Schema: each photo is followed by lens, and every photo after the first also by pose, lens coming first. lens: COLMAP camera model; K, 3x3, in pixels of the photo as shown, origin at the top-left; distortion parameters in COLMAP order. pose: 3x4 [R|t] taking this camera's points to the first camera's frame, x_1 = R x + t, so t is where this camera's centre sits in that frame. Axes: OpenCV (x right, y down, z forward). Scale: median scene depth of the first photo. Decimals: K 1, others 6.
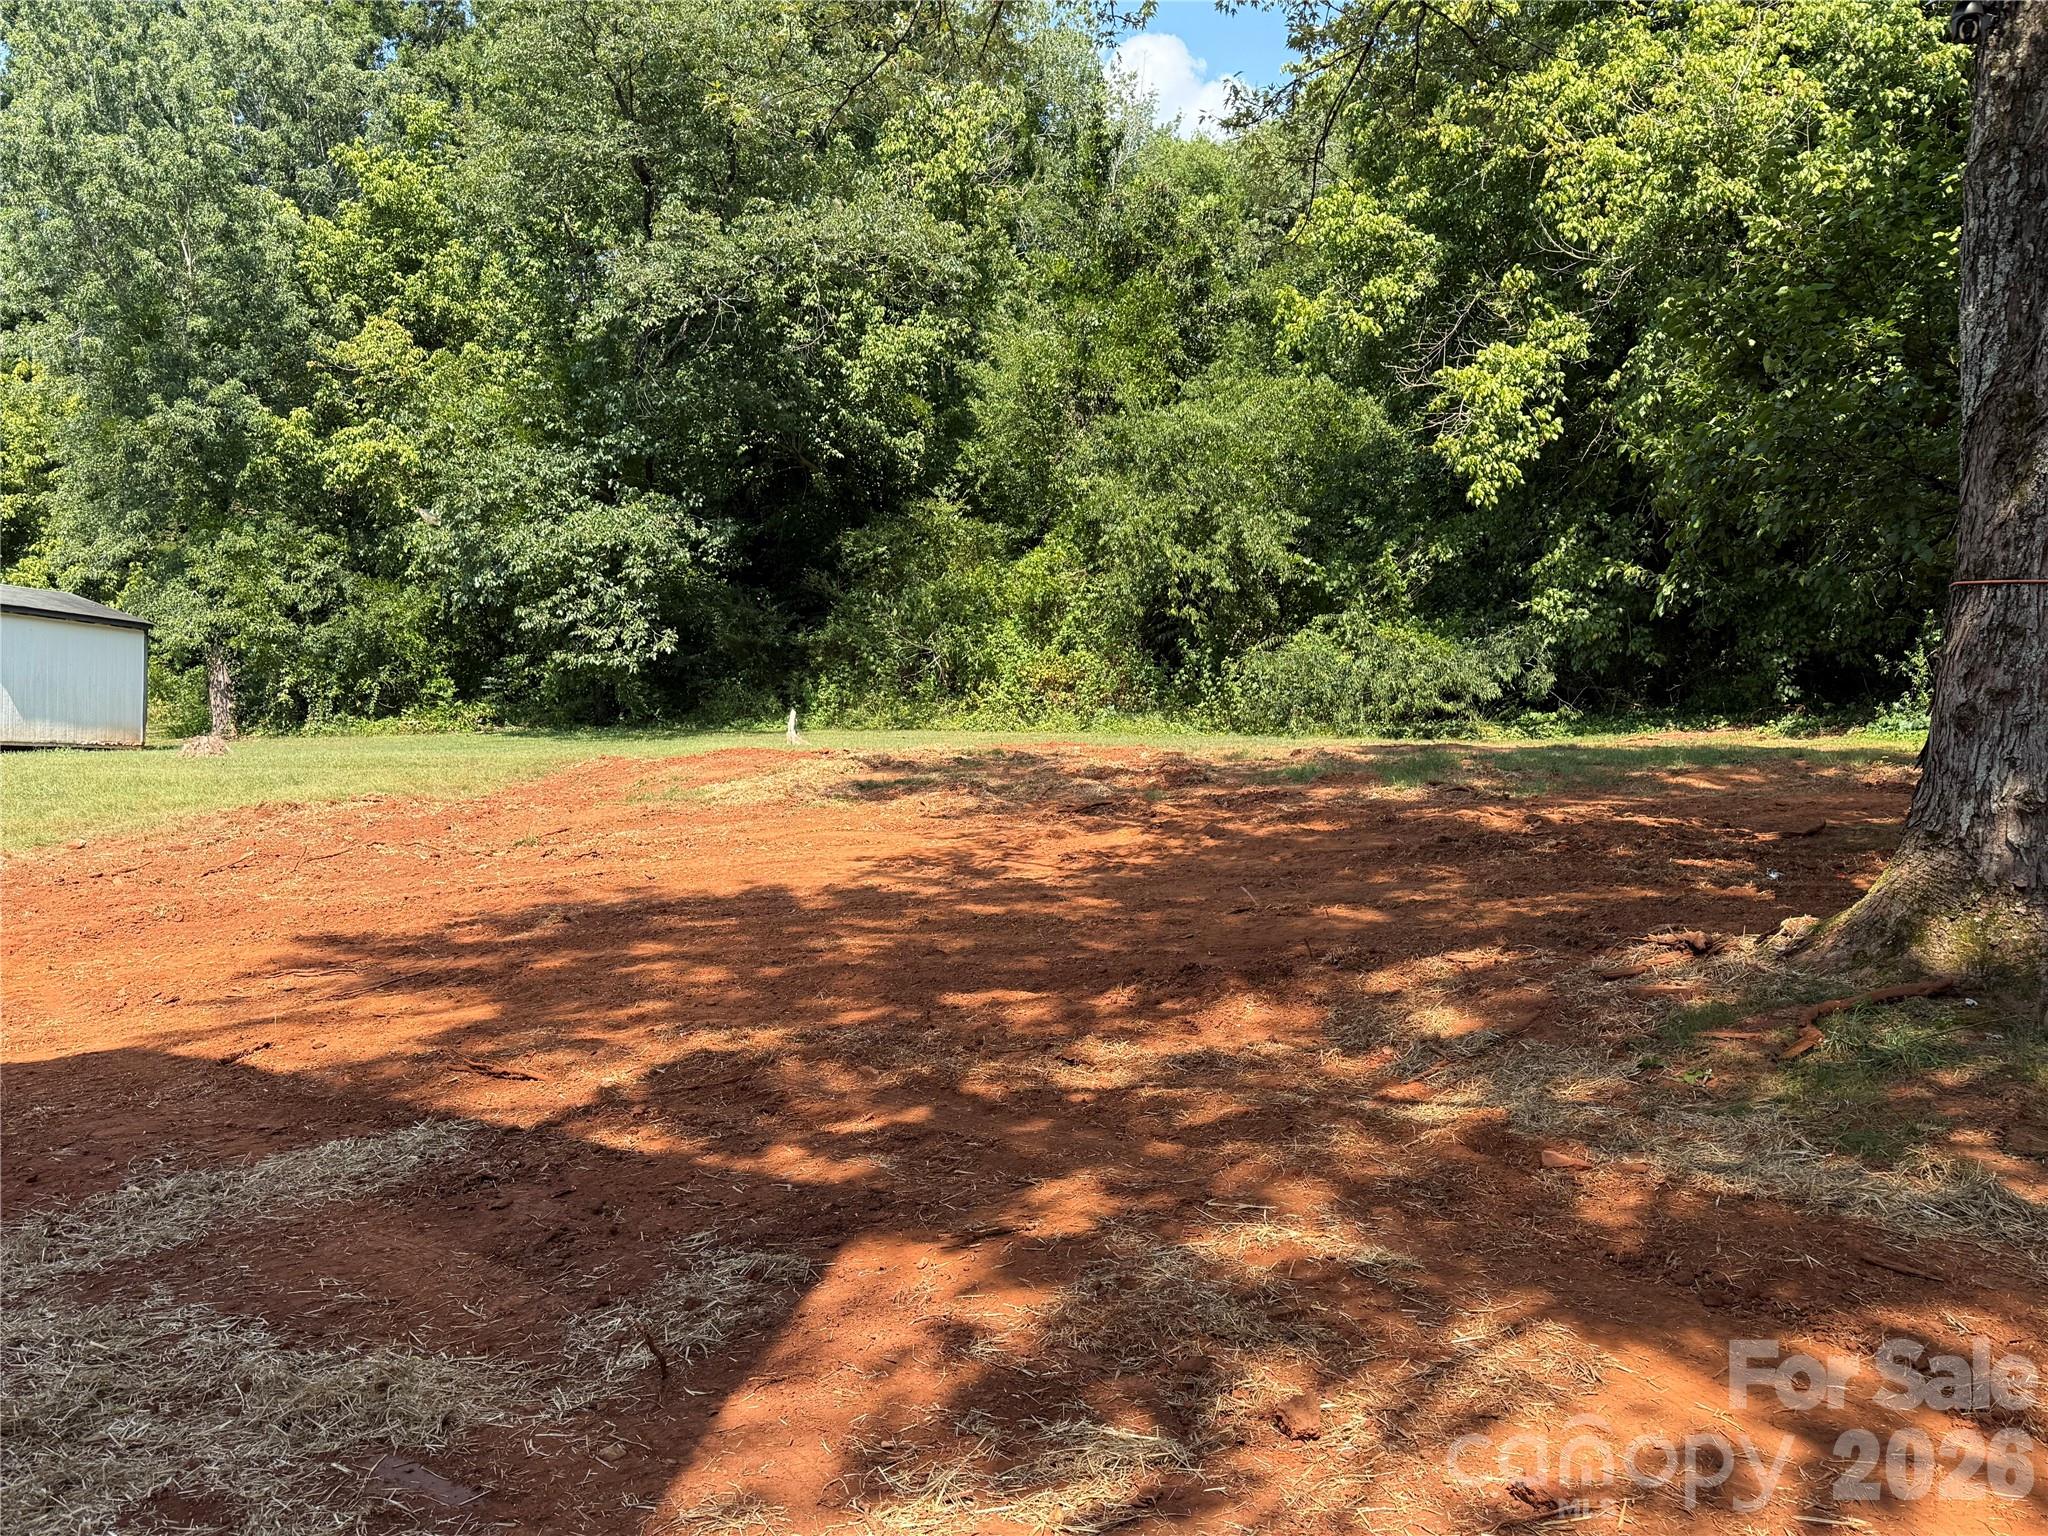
lens RADIAL K [[1654.4, 0, 1044.5], [0, 1654.4, 779.3], [0, 0, 1]] dist [0.016252, -0.006391]
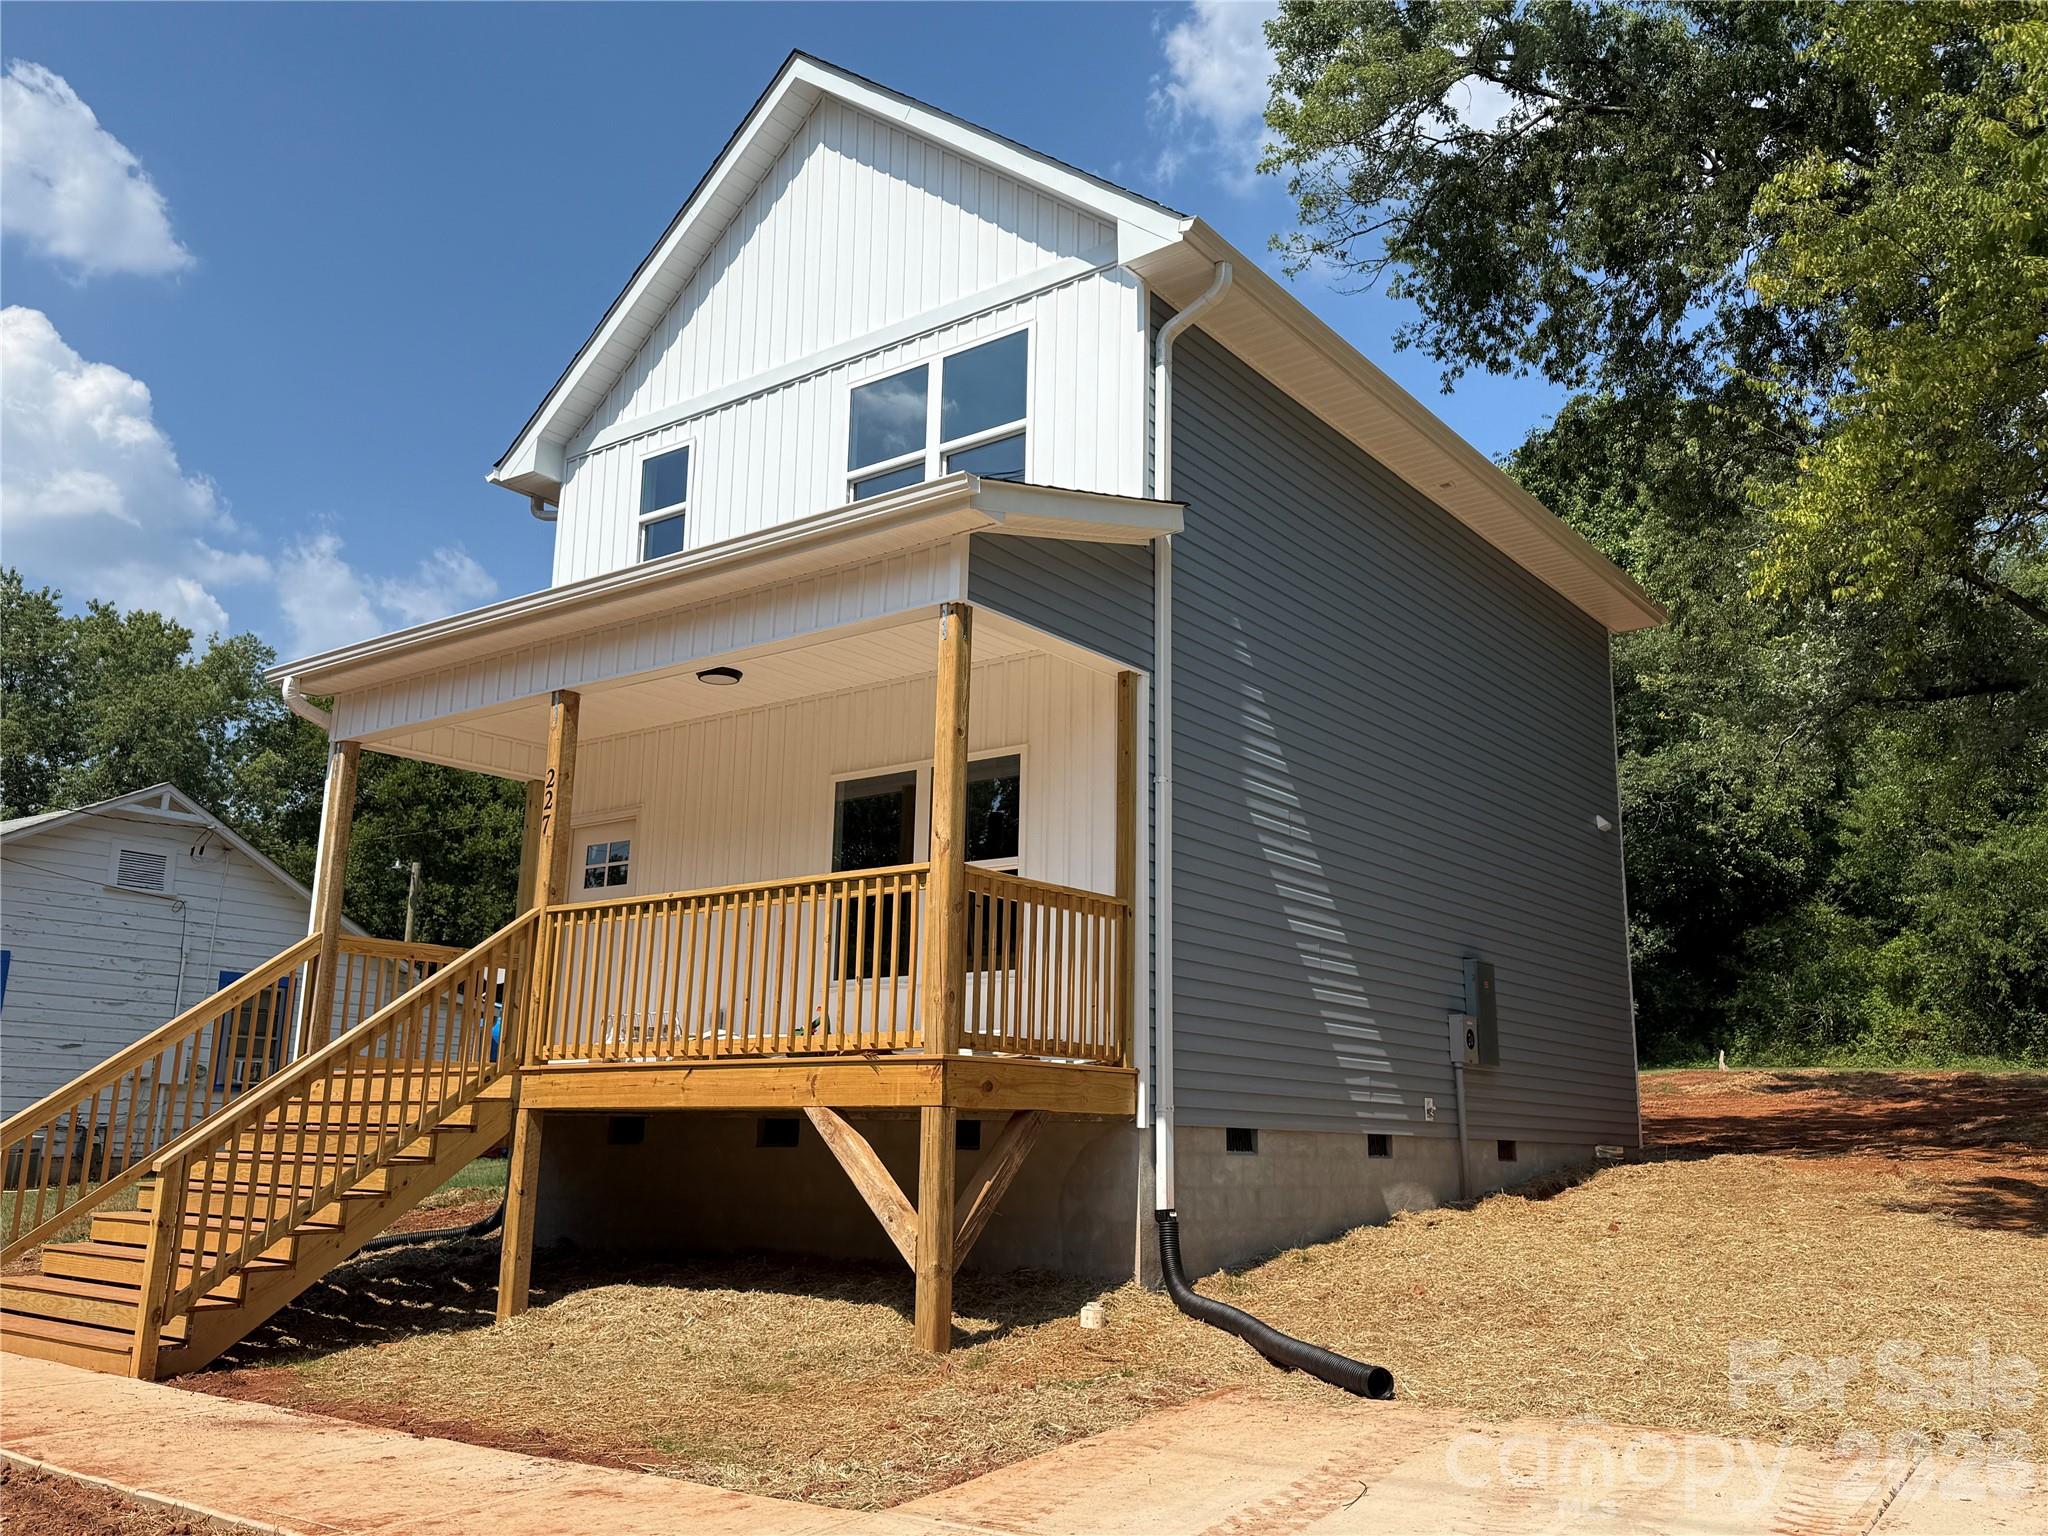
lens RADIAL K [[1654.4, 0, 1041.5], [0, 1654.4, 784.8], [0, 0, 1]] dist [0.016252, -0.006391]
pose [[0.869668, -0.079076, -0.487261, 0.062291], [-0.026318, 0.978255, -0.205729, 0.043657], [0.492934, 0.191740, 0.848676, -0.589285]]
